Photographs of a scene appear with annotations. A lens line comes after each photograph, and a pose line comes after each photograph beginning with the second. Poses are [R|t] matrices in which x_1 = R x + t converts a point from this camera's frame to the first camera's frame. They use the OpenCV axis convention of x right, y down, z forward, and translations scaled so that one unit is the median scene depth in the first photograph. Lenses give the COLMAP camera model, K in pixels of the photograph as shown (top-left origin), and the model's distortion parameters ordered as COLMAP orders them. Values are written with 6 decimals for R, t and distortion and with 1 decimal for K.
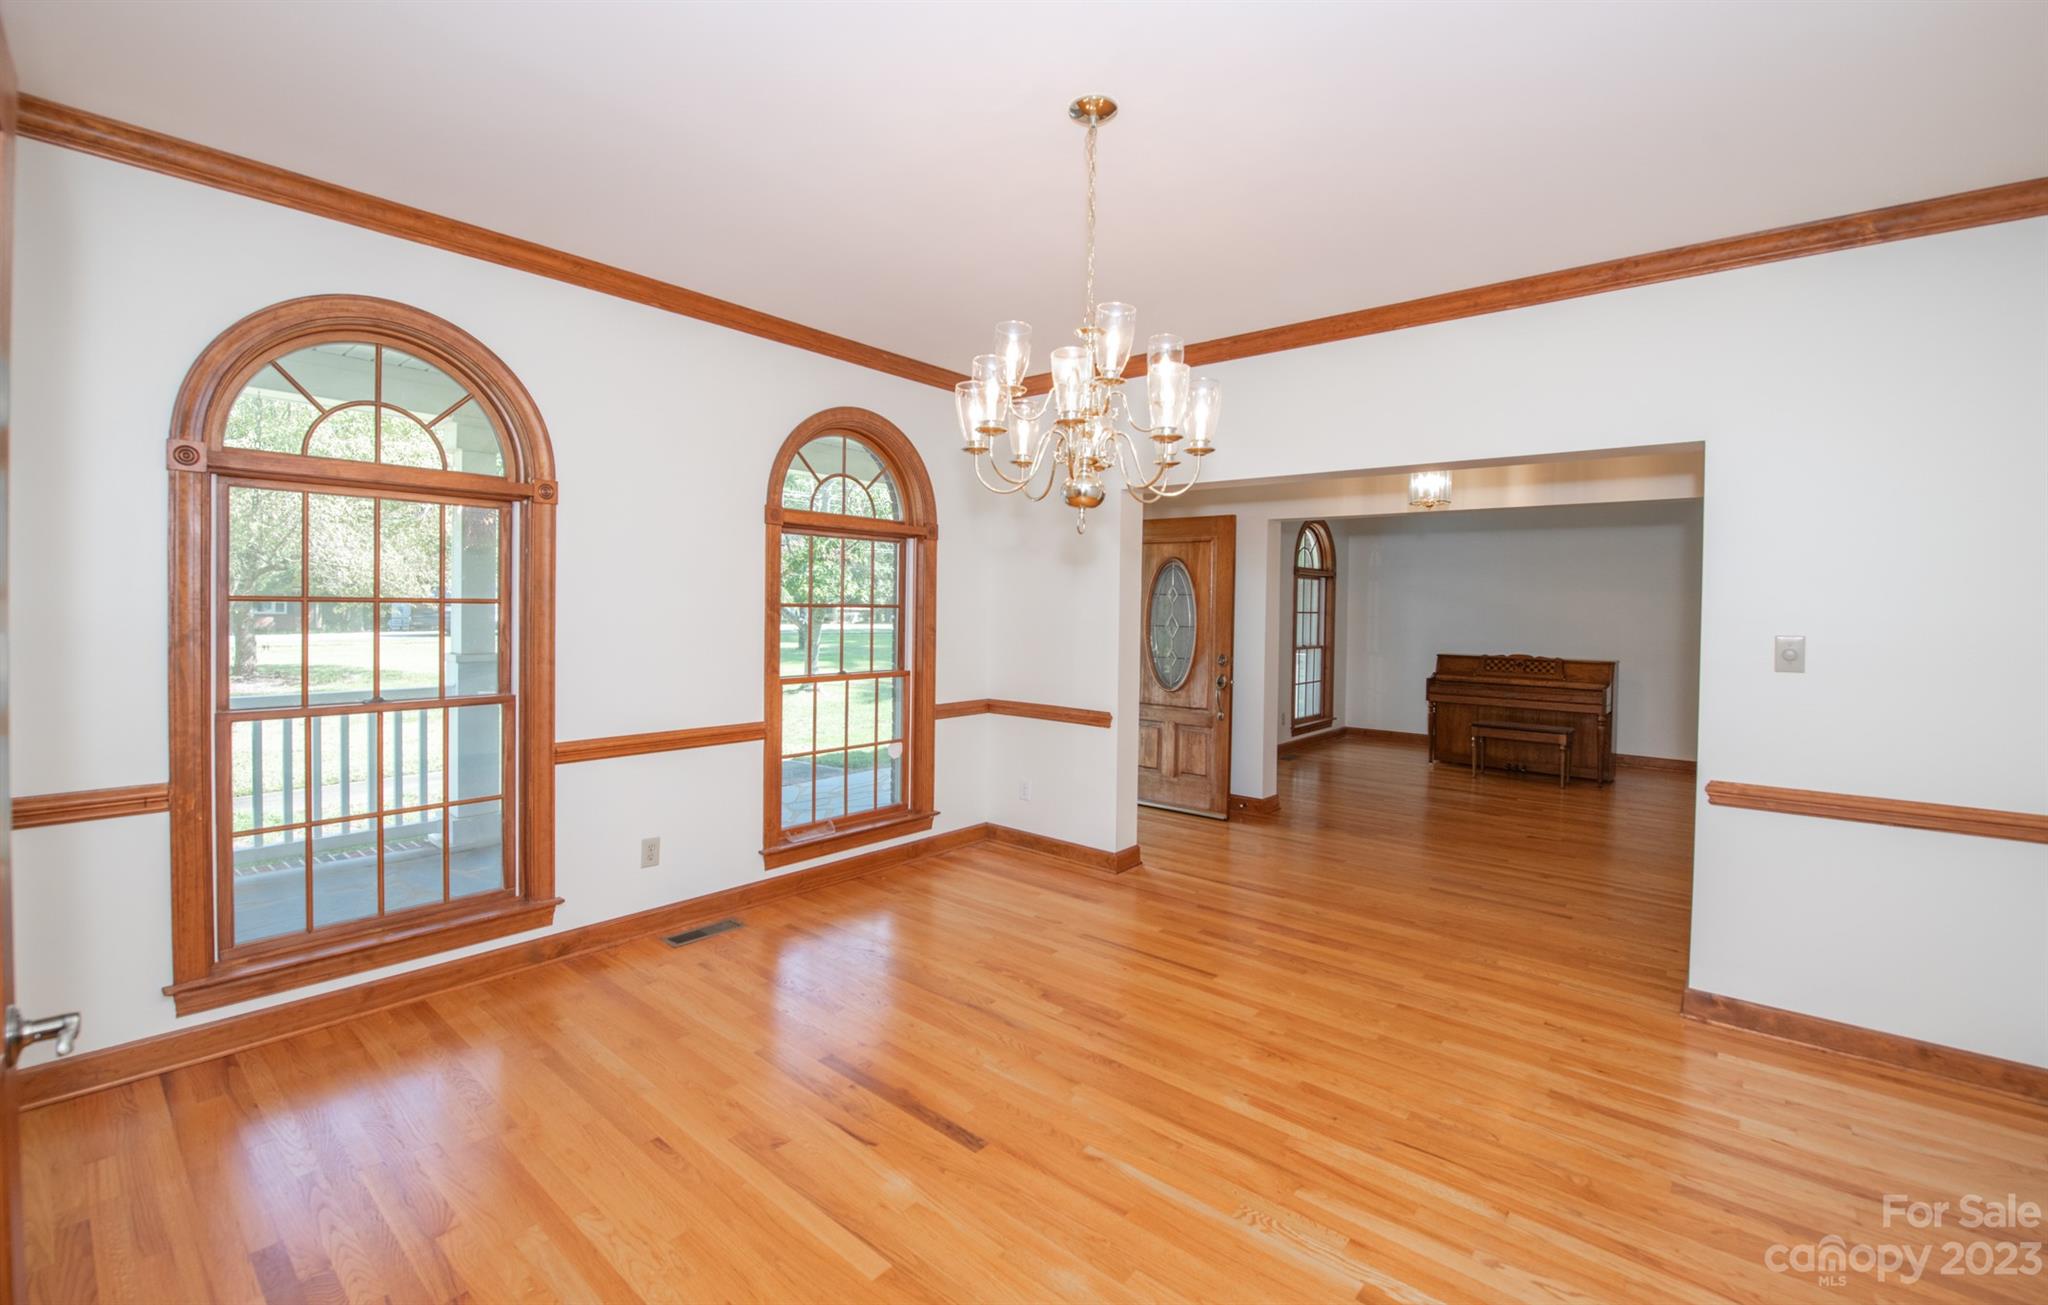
lens RADIAL K [[856.7, 0, 1026.9], [0, 856.7, 622.8], [0, 0, 1]] dist [-0.023462, 0.000104]
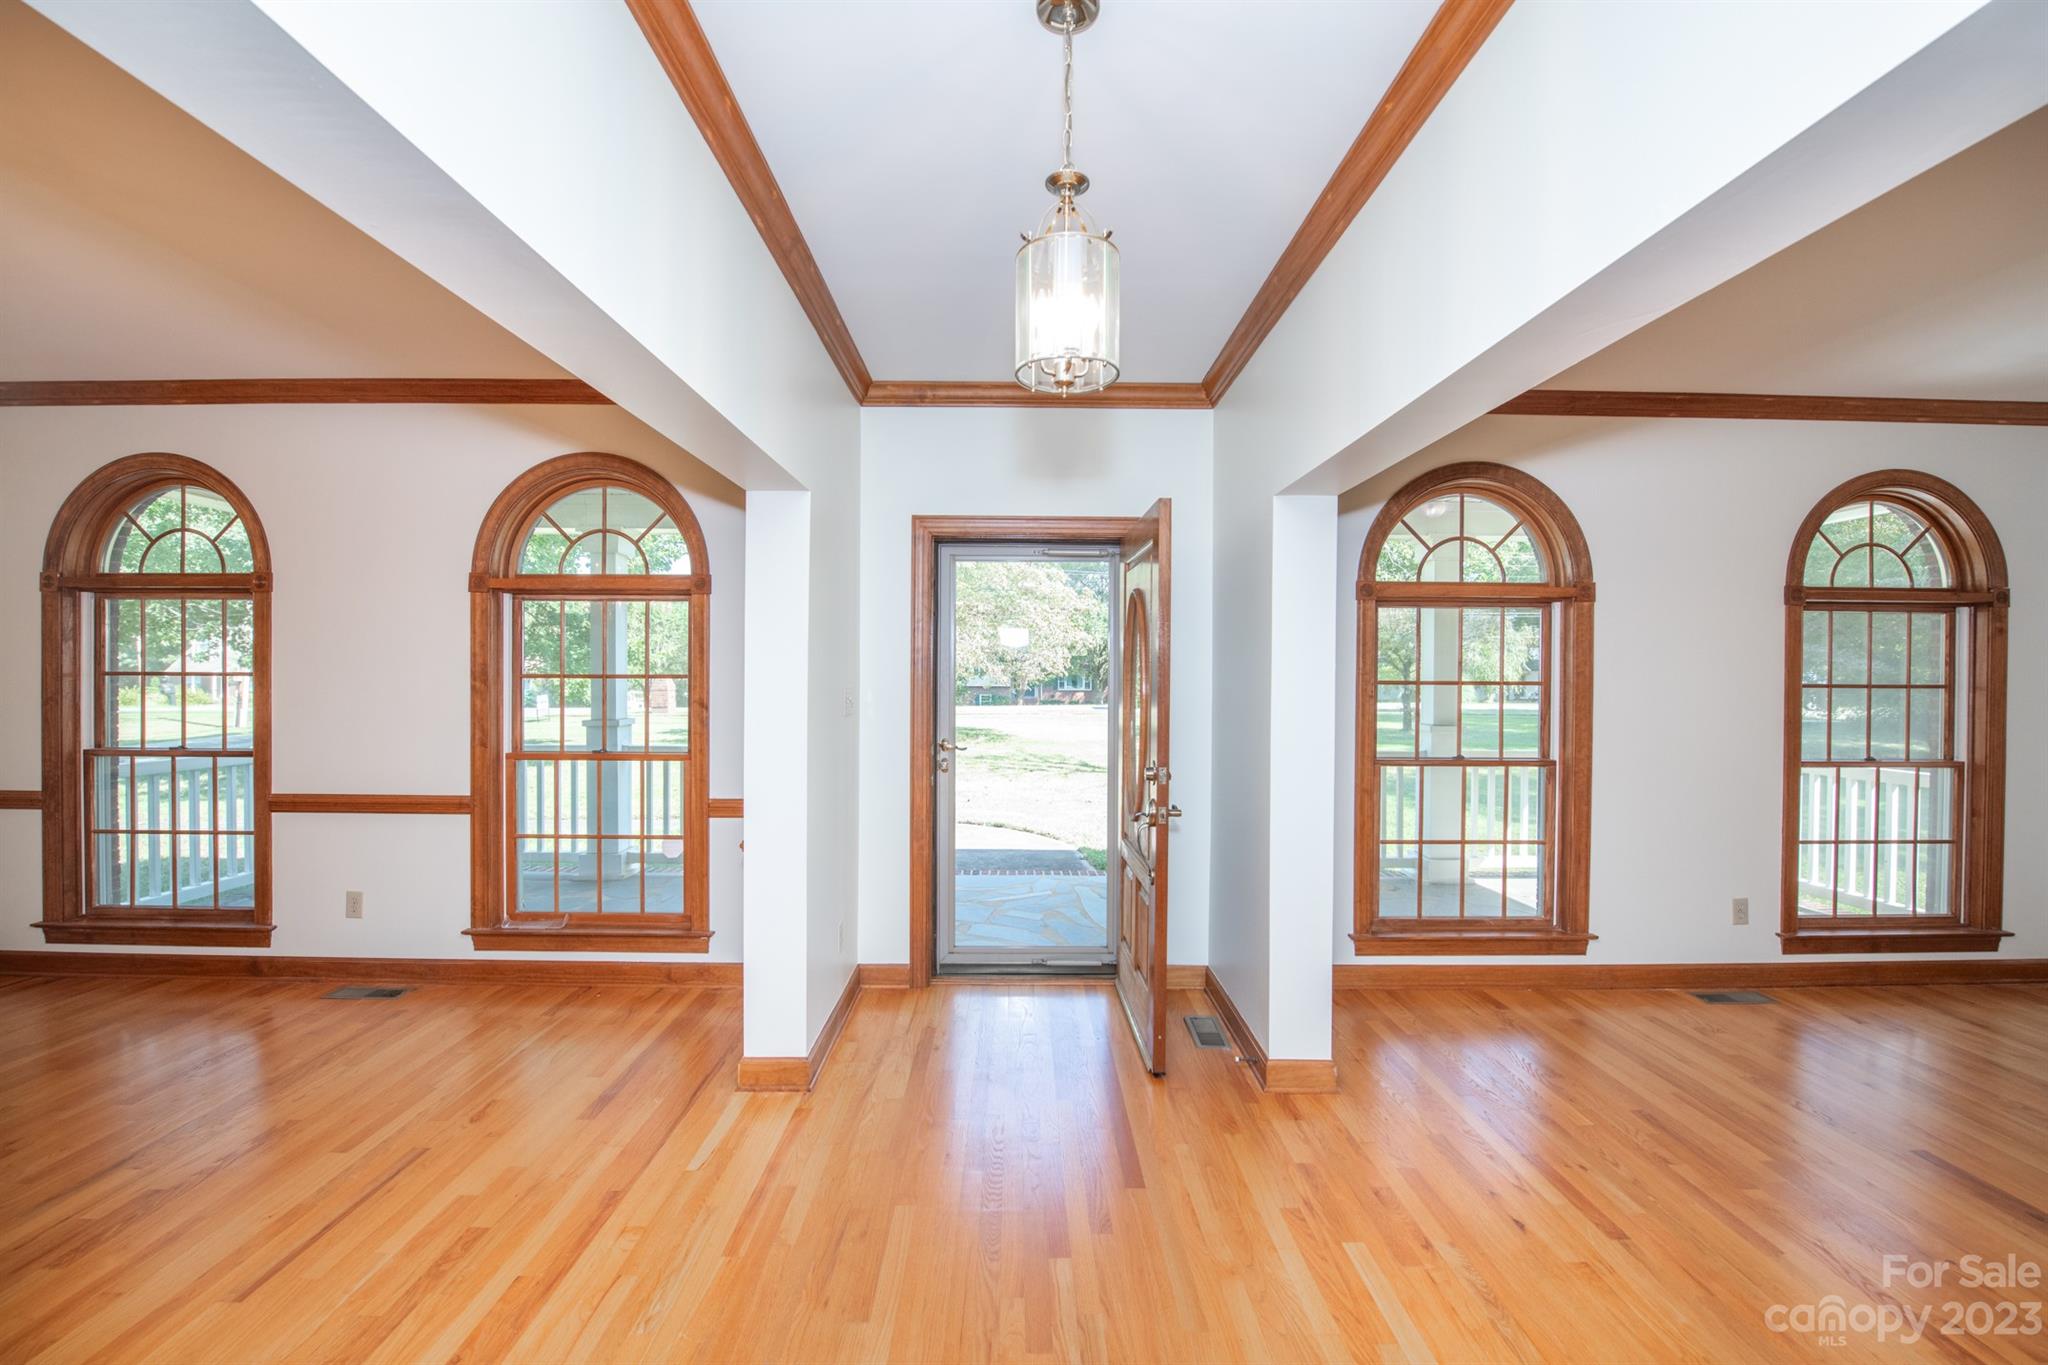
lens RADIAL K [[781.3, 0, 1024.0], [0, 781.3, 682.5], [0, 0, 1]] dist [-0.021531, 0.000199]
pose [[0.654877, -0.006760, -0.755705, 0.411534], [-0.010742, 0.999776, -0.018252, -0.001871], [0.755659, 0.020071, 0.654657, 0.481239]]
